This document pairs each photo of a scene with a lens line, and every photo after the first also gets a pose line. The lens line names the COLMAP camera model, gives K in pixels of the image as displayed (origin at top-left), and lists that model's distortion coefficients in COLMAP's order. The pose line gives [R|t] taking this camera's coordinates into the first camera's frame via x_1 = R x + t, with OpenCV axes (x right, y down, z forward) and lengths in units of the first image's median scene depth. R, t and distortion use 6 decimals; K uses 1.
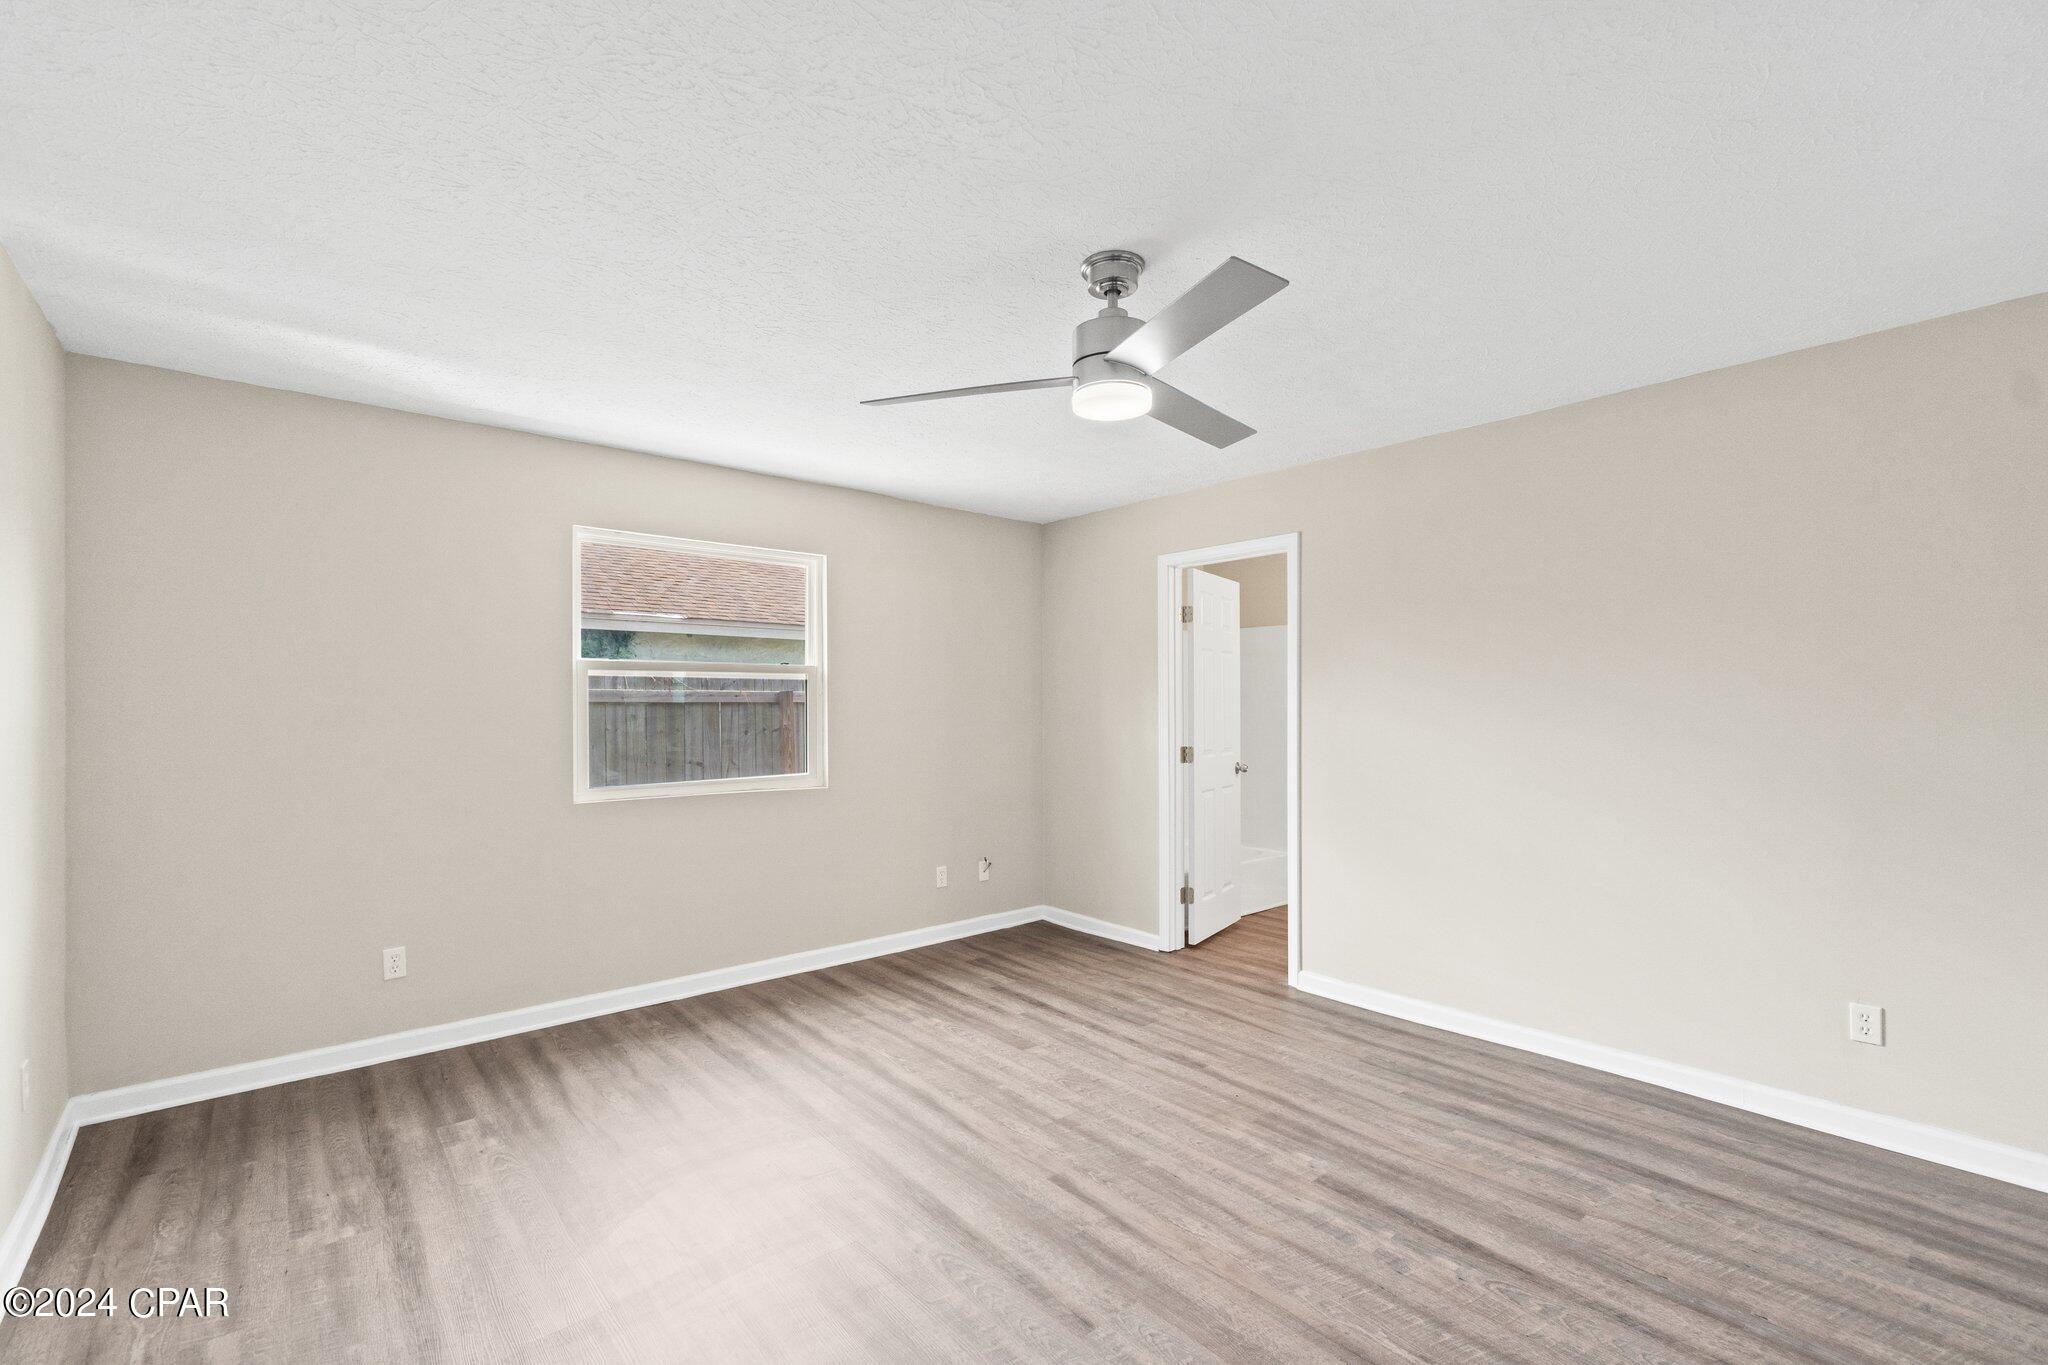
lens RADIAL K [[881.9, 0, 1007.8], [0, 881.9, 684.5], [0, 0, 1]] dist [-0.005515, 0.001330]
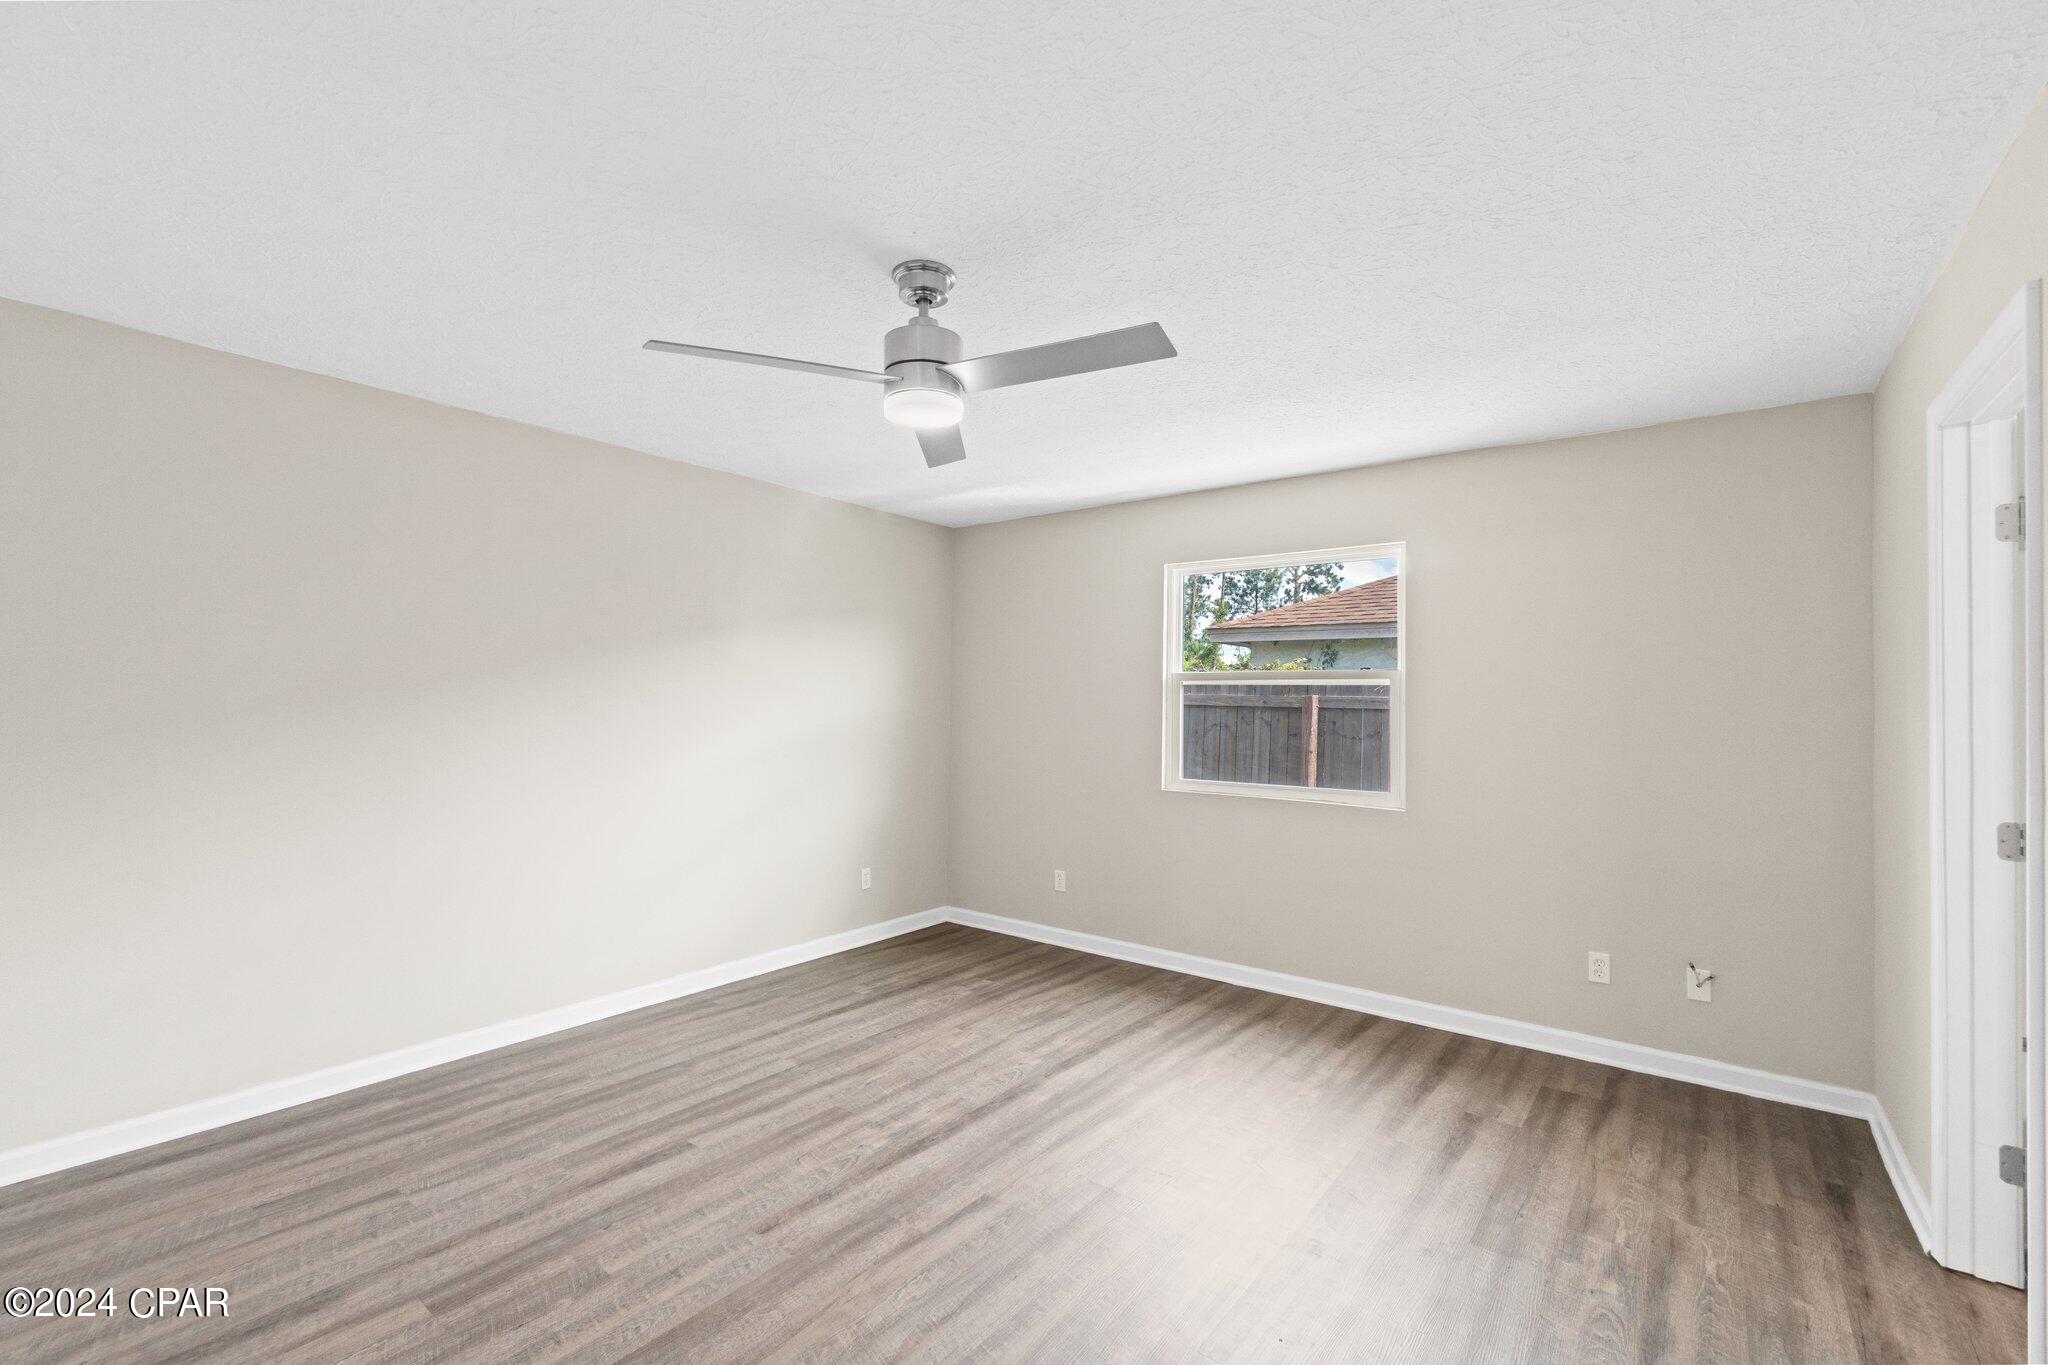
lens RADIAL K [[881.9, 0, 1005.1], [0, 881.9, 695.2], [0, 0, 1]] dist [-0.005515, 0.001330]
pose [[0.209576, -0.003105, -0.977787, 0.632056], [0.005865, 0.999981, -0.001918, 0.005666], [0.977775, -0.005333, 0.209590, 0.514626]]
